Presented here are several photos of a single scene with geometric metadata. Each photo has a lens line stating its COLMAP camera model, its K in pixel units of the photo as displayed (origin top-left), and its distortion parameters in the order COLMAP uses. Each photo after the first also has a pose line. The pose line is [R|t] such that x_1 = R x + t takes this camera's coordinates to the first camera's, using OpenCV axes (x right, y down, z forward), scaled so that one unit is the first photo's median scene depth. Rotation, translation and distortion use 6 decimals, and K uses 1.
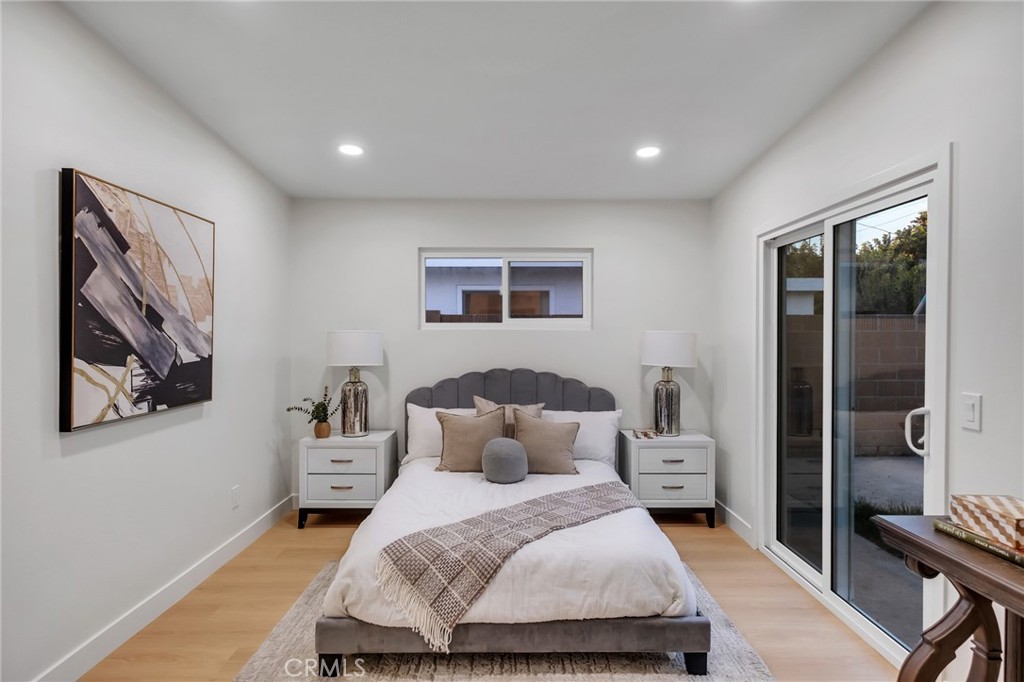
lens RADIAL K [[553.1, 0, 512.0], [0, 553.1, 341.0], [0, 0, 1]] dist [0.001400, 0.000512]
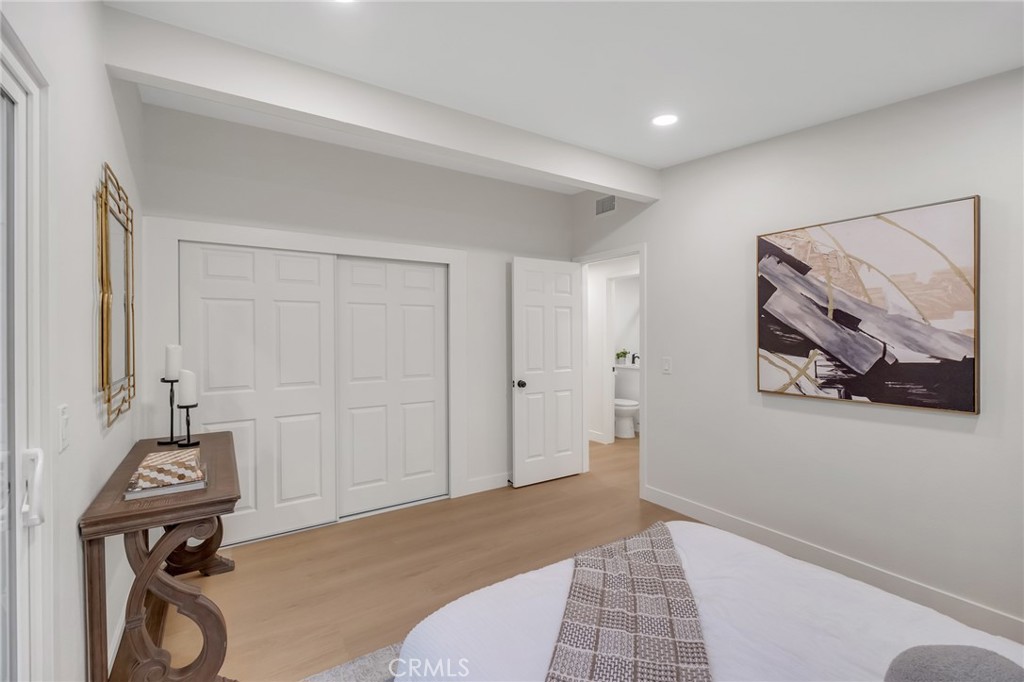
lens RADIAL K [[442.5, 0, 512.0], [0, 442.5, 341.0], [0, 0, 1]] dist [0.000111, 0.000010]
pose [[-0.840764, 0.007526, -0.541349, 0.466155], [-0.004723, 0.999763, 0.021234, -0.013518], [0.541381, 0.020409, -0.840530, 1.431570]]
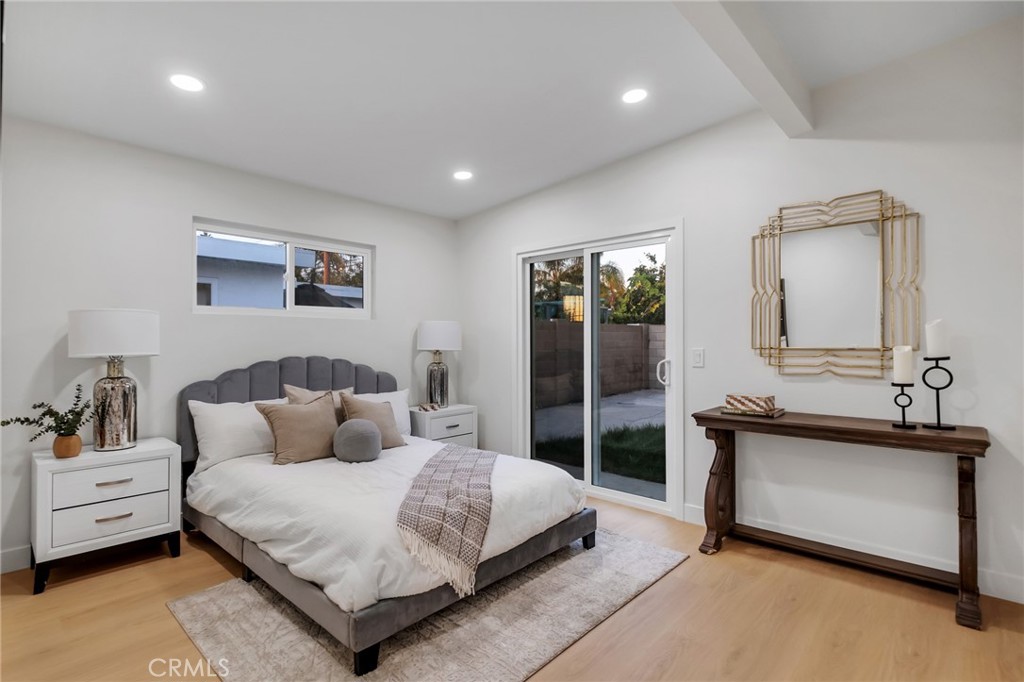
lens RADIAL K [[498.5, 0, 512.0], [0, 498.5, 341.0], [0, 0, 1]] dist [-0.002048, -0.000451]
pose [[0.677397, -0.000739, 0.735618, -0.672621], [0.010820, 0.999901, -0.008959, 0.057589], [-0.735538, 0.014028, 0.677338, 0.221551]]
